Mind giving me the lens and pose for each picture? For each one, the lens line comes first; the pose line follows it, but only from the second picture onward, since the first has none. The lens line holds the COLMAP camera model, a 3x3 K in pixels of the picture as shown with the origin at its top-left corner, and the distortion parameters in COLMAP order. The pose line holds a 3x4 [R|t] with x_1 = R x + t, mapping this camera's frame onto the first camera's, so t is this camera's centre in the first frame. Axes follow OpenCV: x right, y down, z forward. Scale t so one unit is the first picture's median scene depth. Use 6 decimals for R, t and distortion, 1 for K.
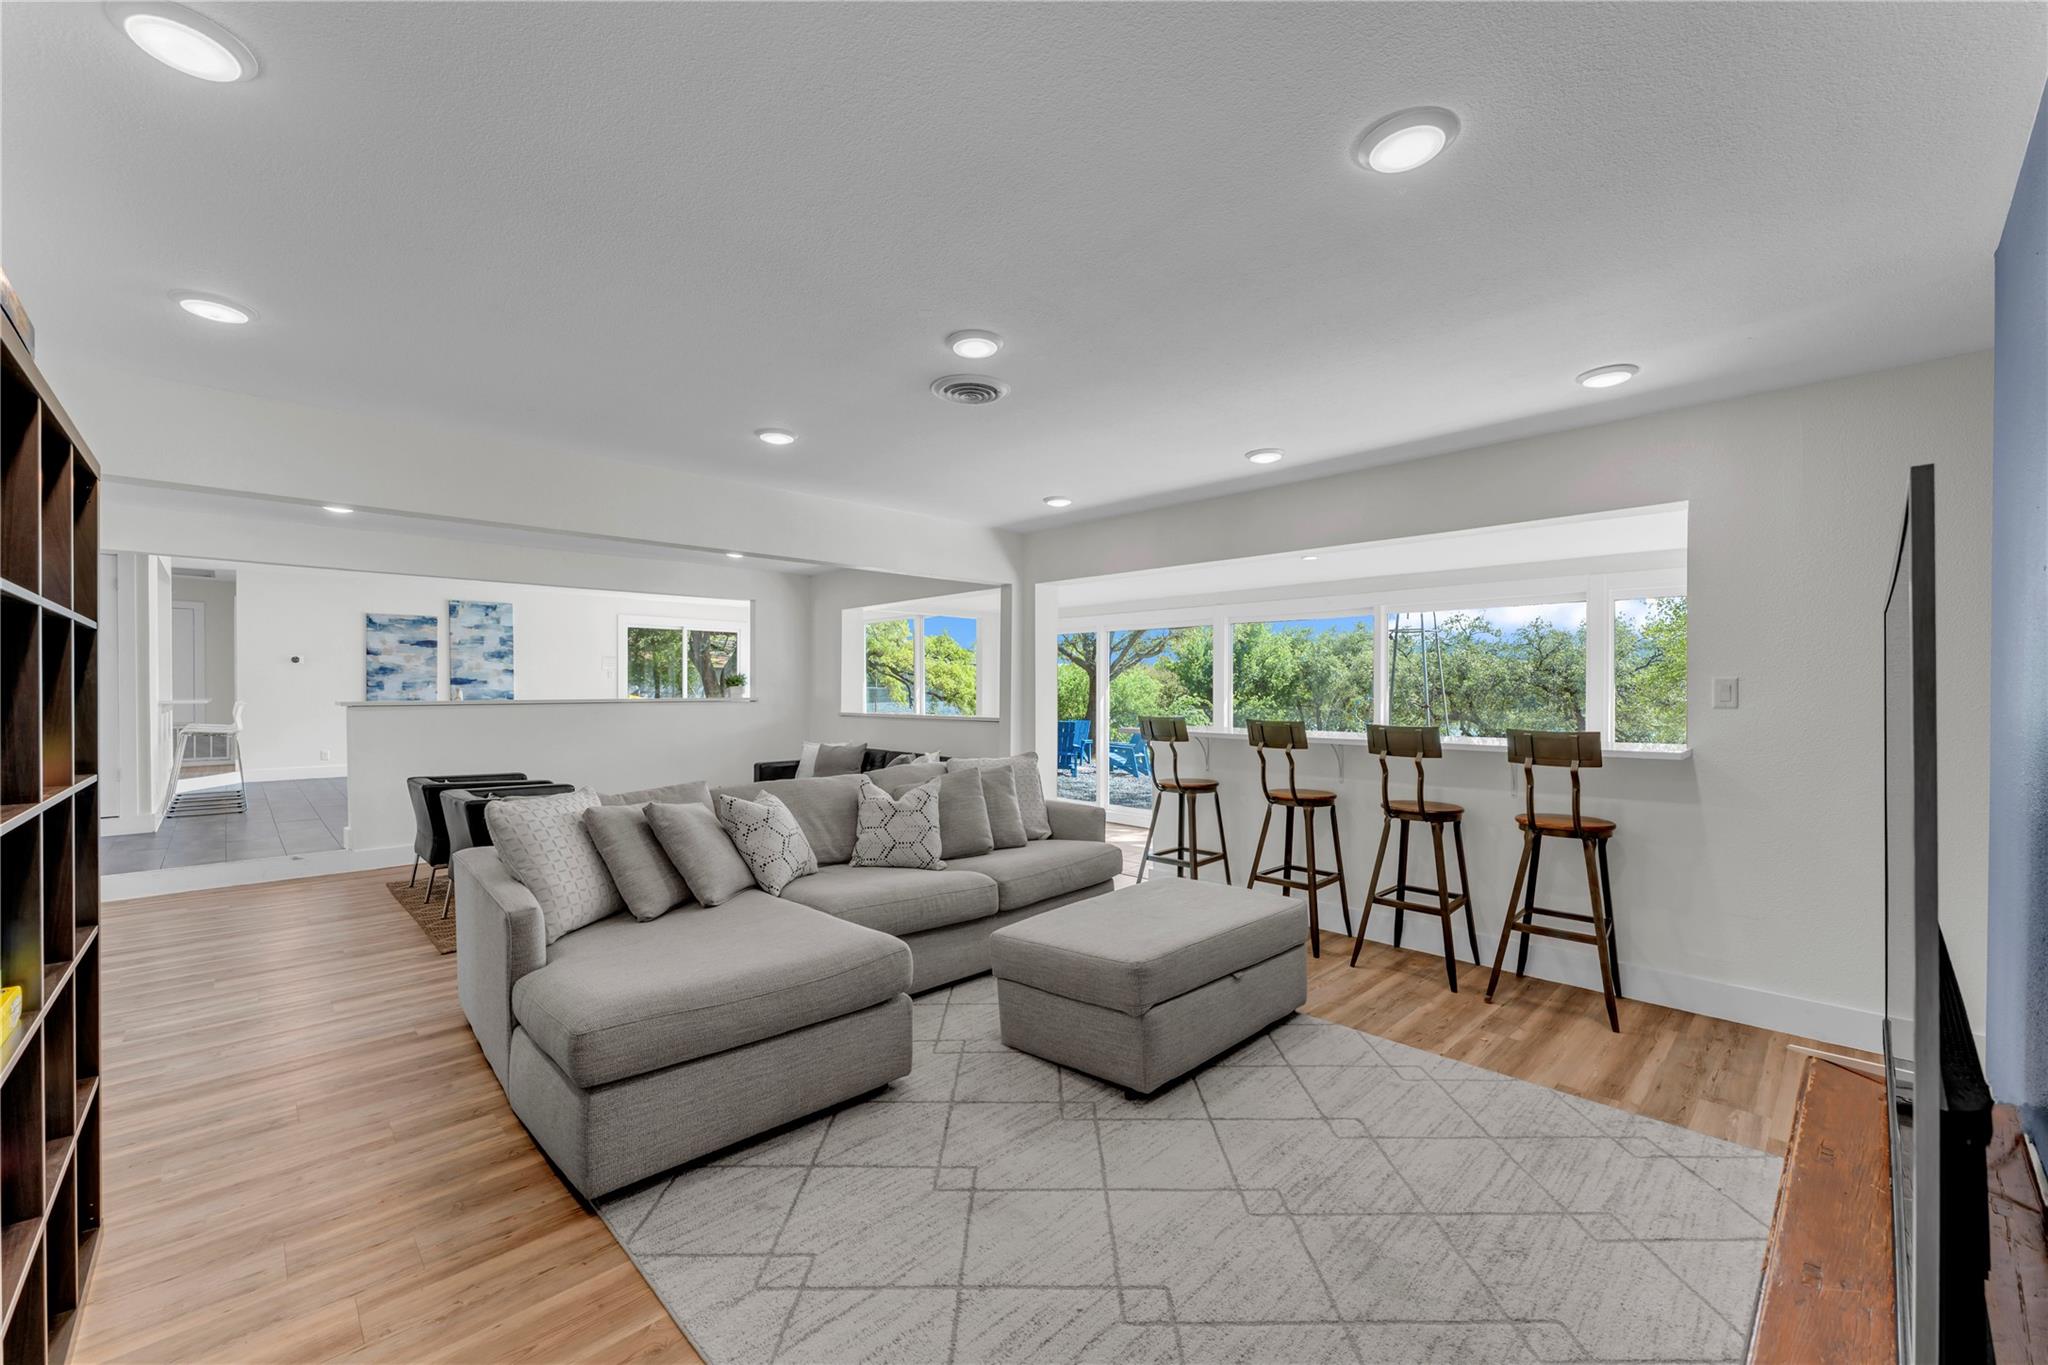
lens RADIAL K [[815.9, 0, 1028.3], [0, 815.9, 688.6], [0, 0, 1]] dist [-0.010545, -0.000209]
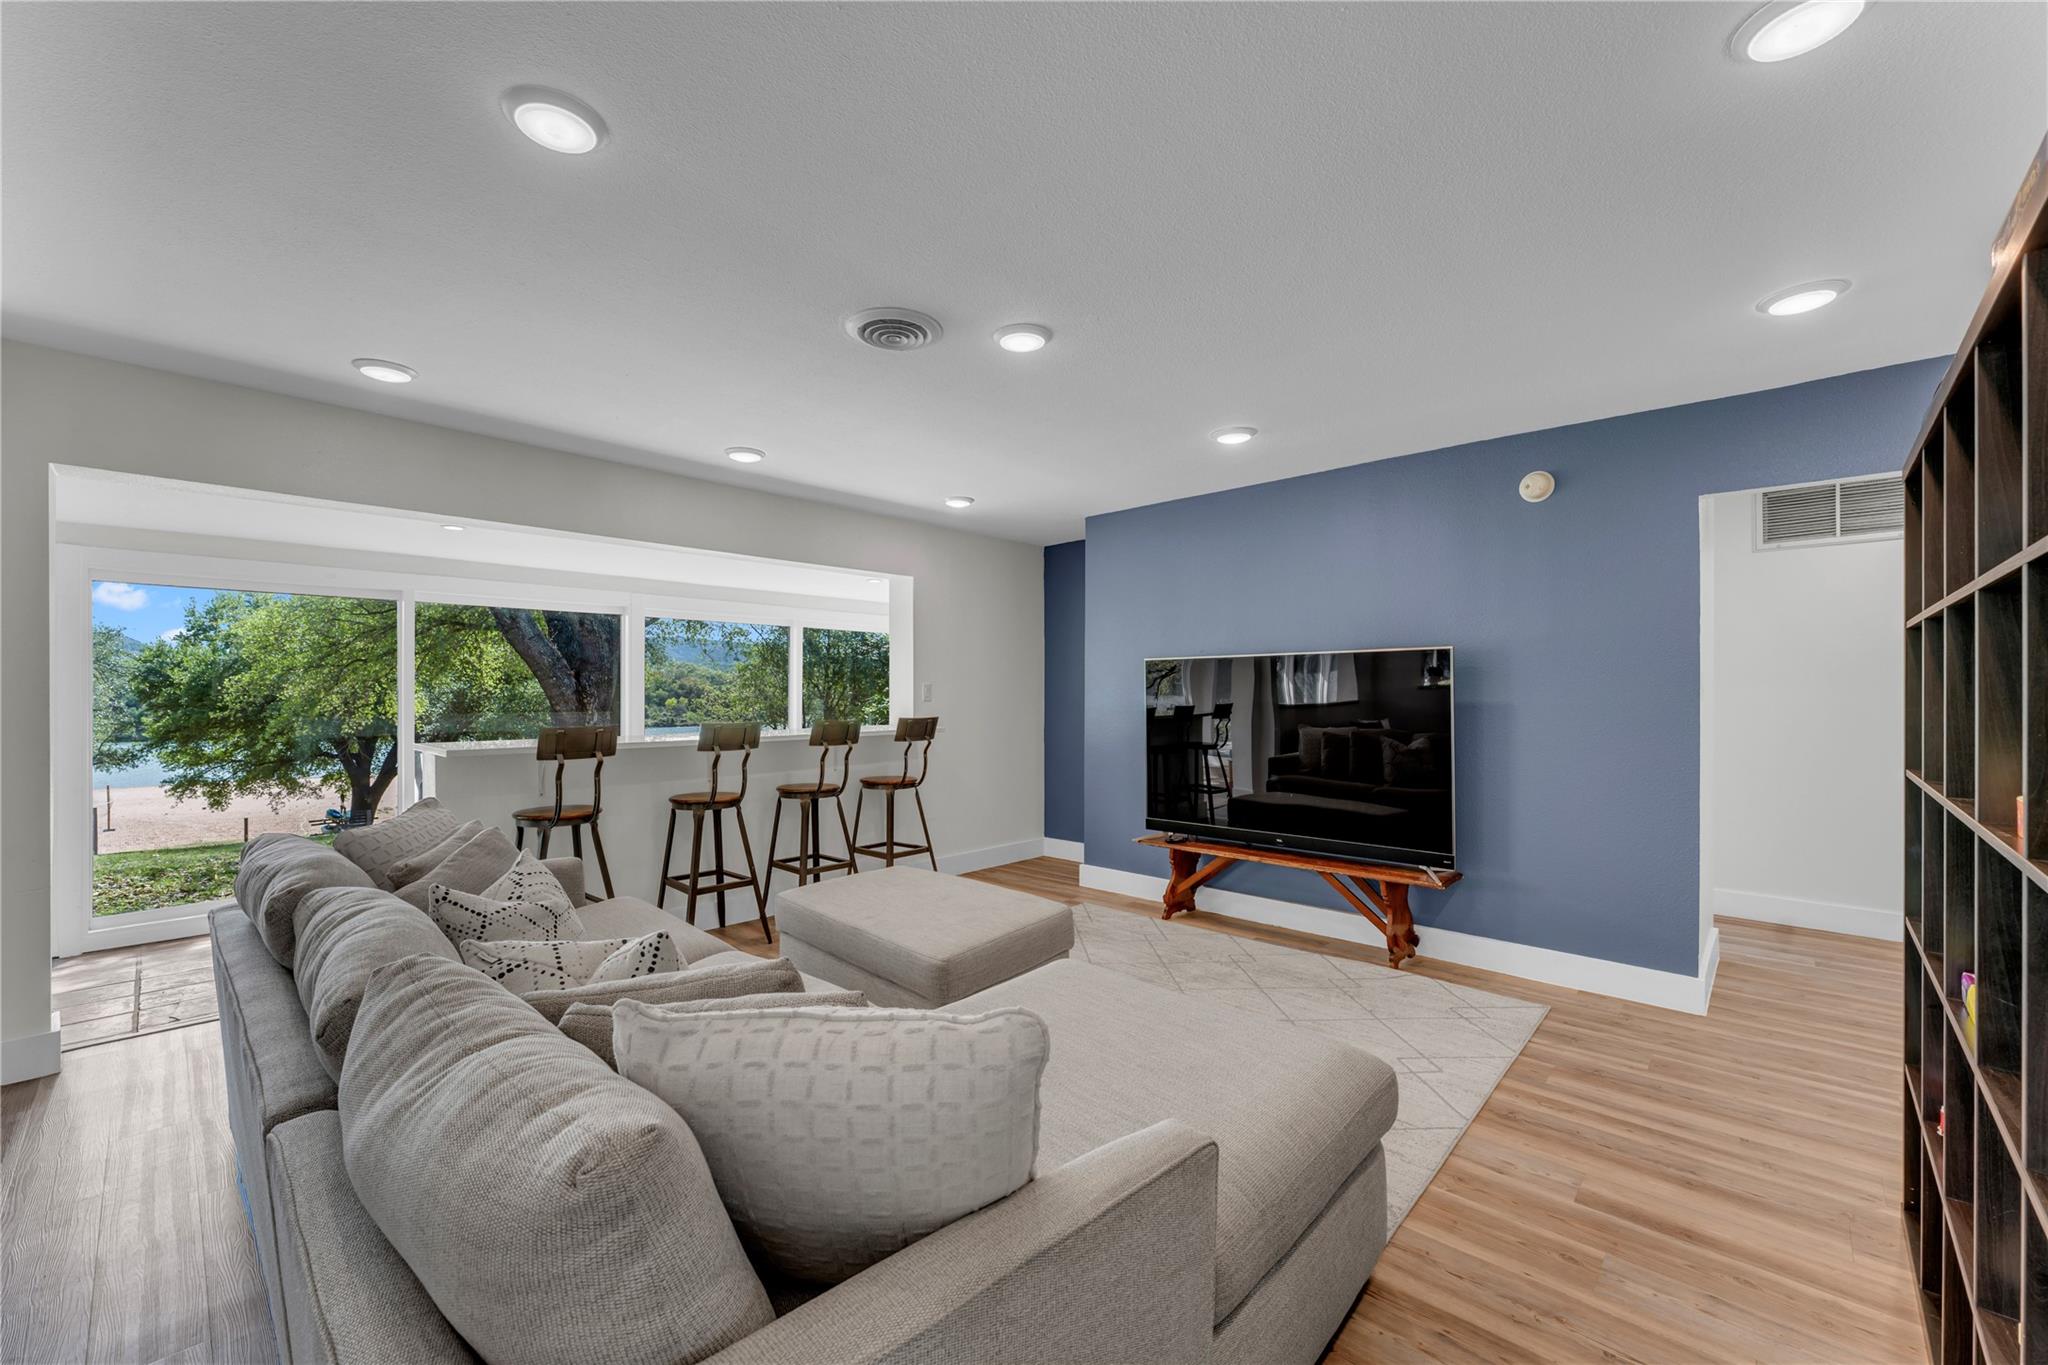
lens RADIAL K [[814.0, 0, 1024.0], [0, 814.0, 682.5], [0, 0, 1]] dist [-0.000223, -0.000036]
pose [[-0.048961, 0.001691, 0.998799, -0.776397], [-0.000137, 0.999999, -0.001700, -0.008435], [-0.998801, -0.000220, -0.048960, 0.778001]]
